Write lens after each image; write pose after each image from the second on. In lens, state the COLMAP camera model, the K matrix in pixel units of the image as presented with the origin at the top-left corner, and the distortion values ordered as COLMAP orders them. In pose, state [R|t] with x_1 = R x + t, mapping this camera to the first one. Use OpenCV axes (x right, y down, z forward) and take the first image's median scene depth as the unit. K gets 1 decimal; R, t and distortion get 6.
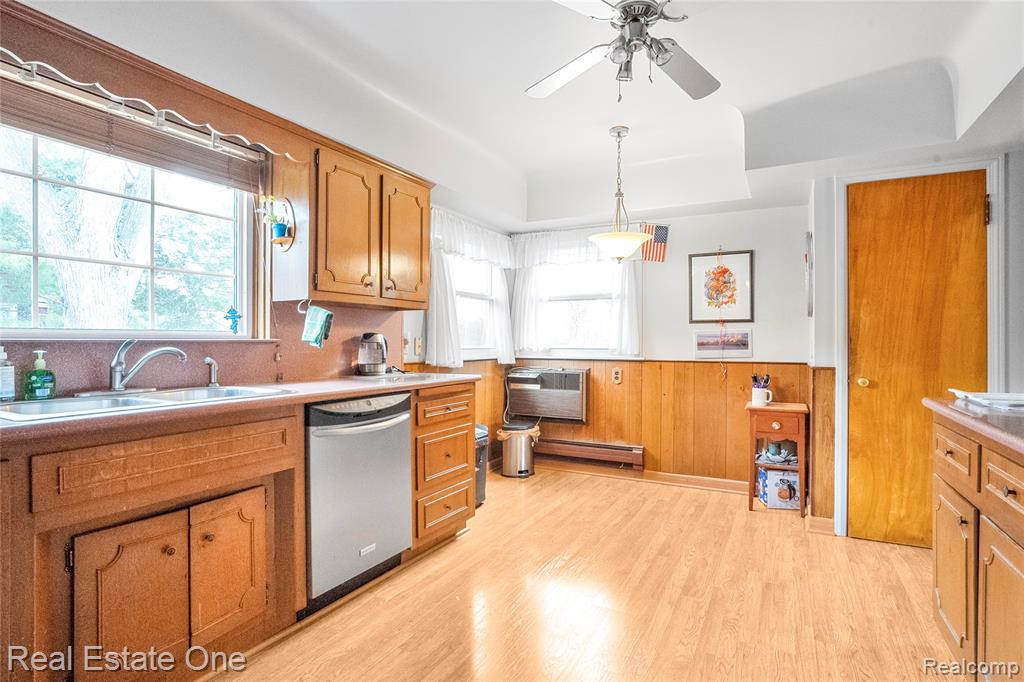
lens RADIAL K [[515.5, 0, 510.4], [0, 515.5, 340.6], [0, 0, 1]] dist [-0.004625, 0.000397]
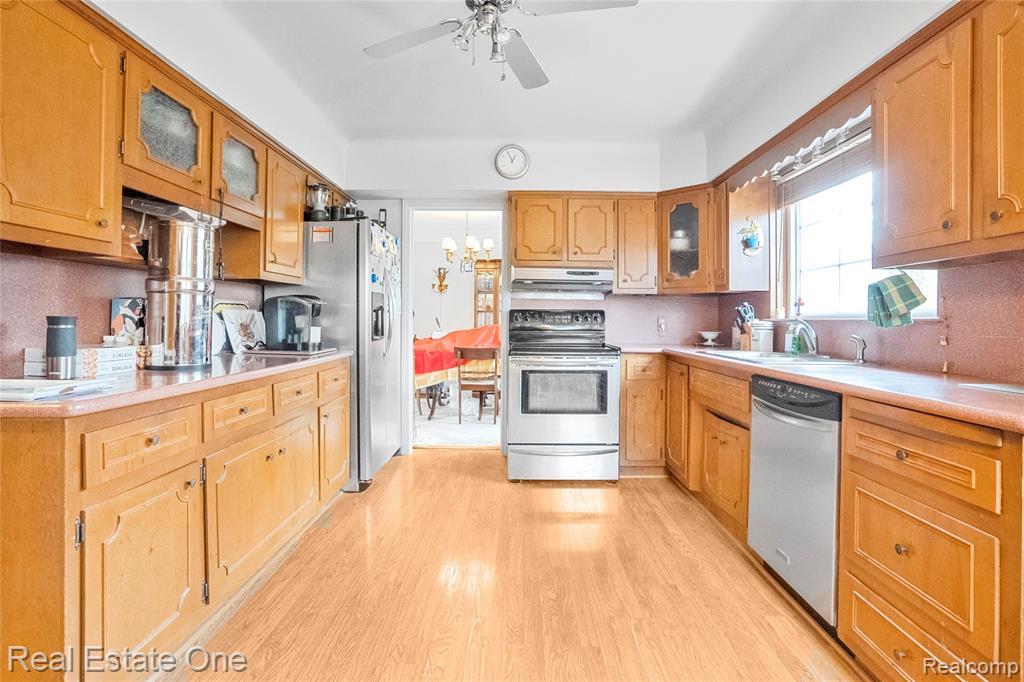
lens RADIAL K [[515.5, 0, 531.6], [0, 515.5, 318.7], [0, 0, 1]] dist [-0.004625, 0.000397]
pose [[-0.863001, -0.011425, -0.505073, 0.591940], [-0.010896, 0.999933, -0.004003, 0.009975], [0.505085, 0.002049, -0.863067, 1.674896]]
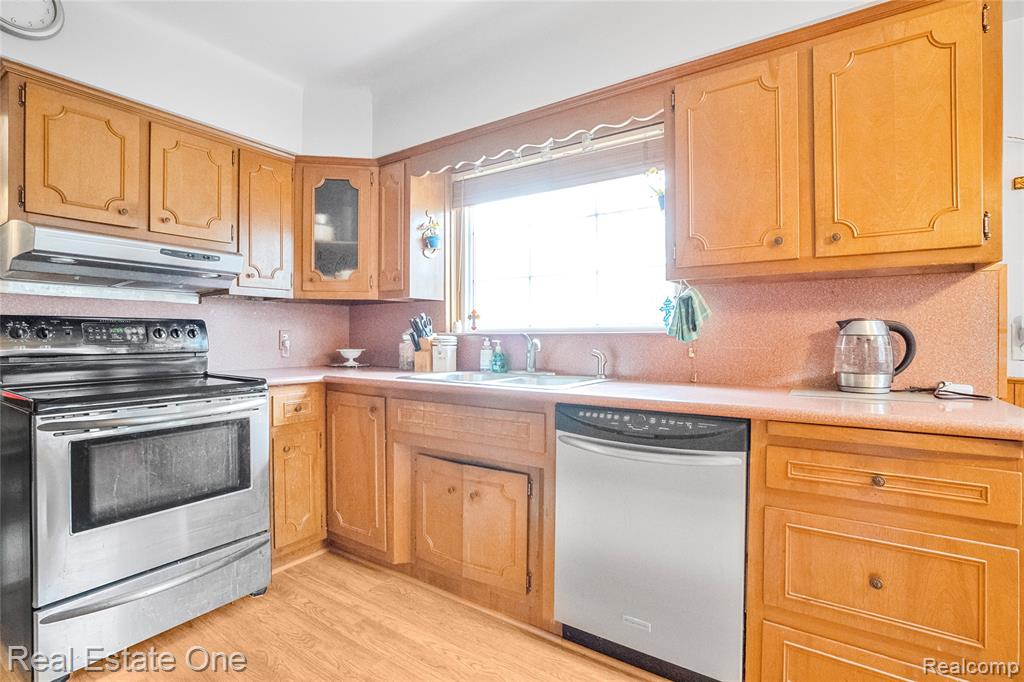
lens RADIAL K [[484.2, 0, 505.2], [0, 484.2, 337.4], [0, 0, 1]] dist [-0.042962, 0.013457]
pose [[-0.092795, -0.001674, -0.995684, 0.438179], [-0.000964, 0.999998, -0.001591, 0.010157], [0.995685, 0.000812, -0.092797, 0.956481]]
